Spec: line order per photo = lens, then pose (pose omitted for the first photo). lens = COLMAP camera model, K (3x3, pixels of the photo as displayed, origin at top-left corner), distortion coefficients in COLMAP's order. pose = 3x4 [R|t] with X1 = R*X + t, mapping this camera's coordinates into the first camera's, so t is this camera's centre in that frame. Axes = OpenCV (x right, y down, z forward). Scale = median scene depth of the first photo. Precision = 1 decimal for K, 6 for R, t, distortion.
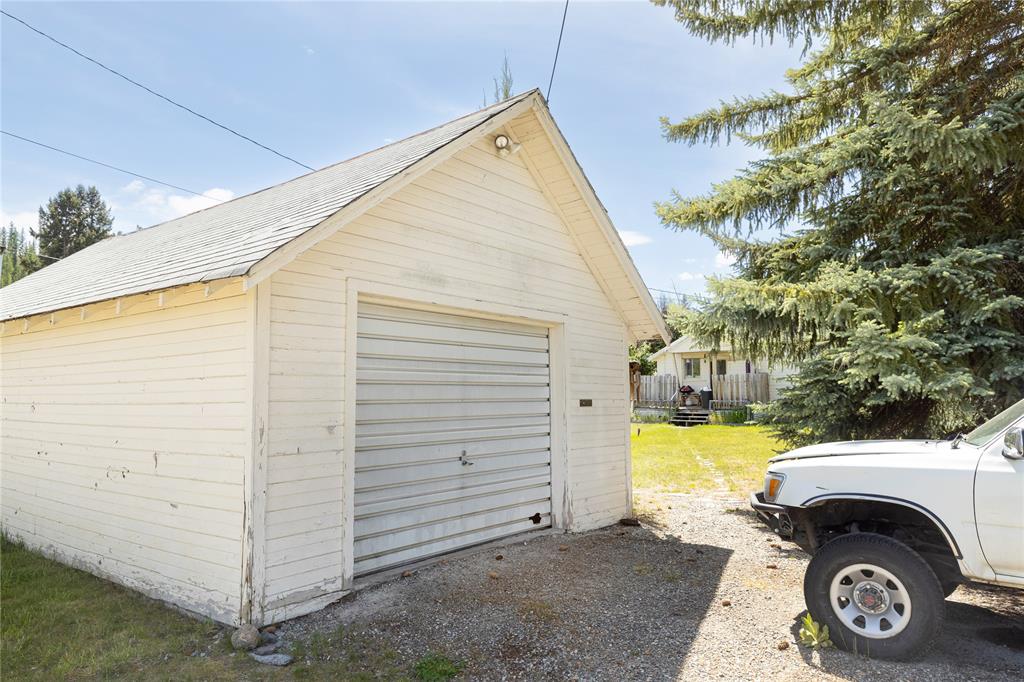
lens RADIAL K [[688.8, 0, 510.1], [0, 688.8, 342.3], [0, 0, 1]] dist [-0.023346, 0.014643]
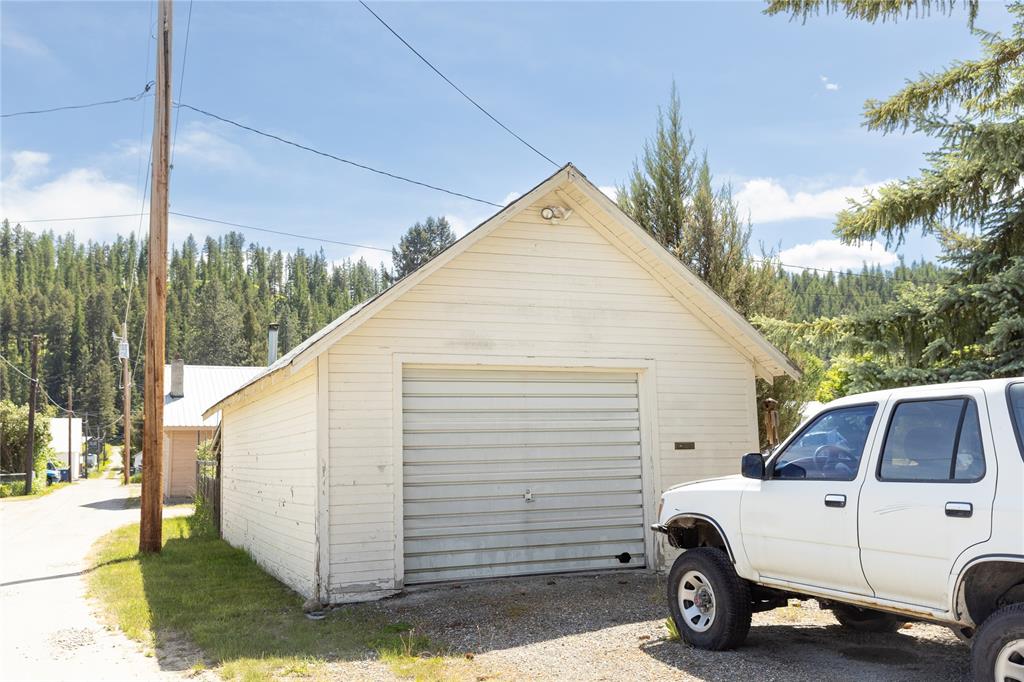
lens RADIAL K [[1003.3, 0, 512.9], [0, 1003.3, 341.6], [0, 0, 1]] dist [-0.032529, 0.000000]
pose [[0.862421, -0.076421, -0.500390, 0.761677], [0.059776, 0.996997, -0.049241, -0.005962], [0.502650, 0.012555, 0.864399, -0.449970]]
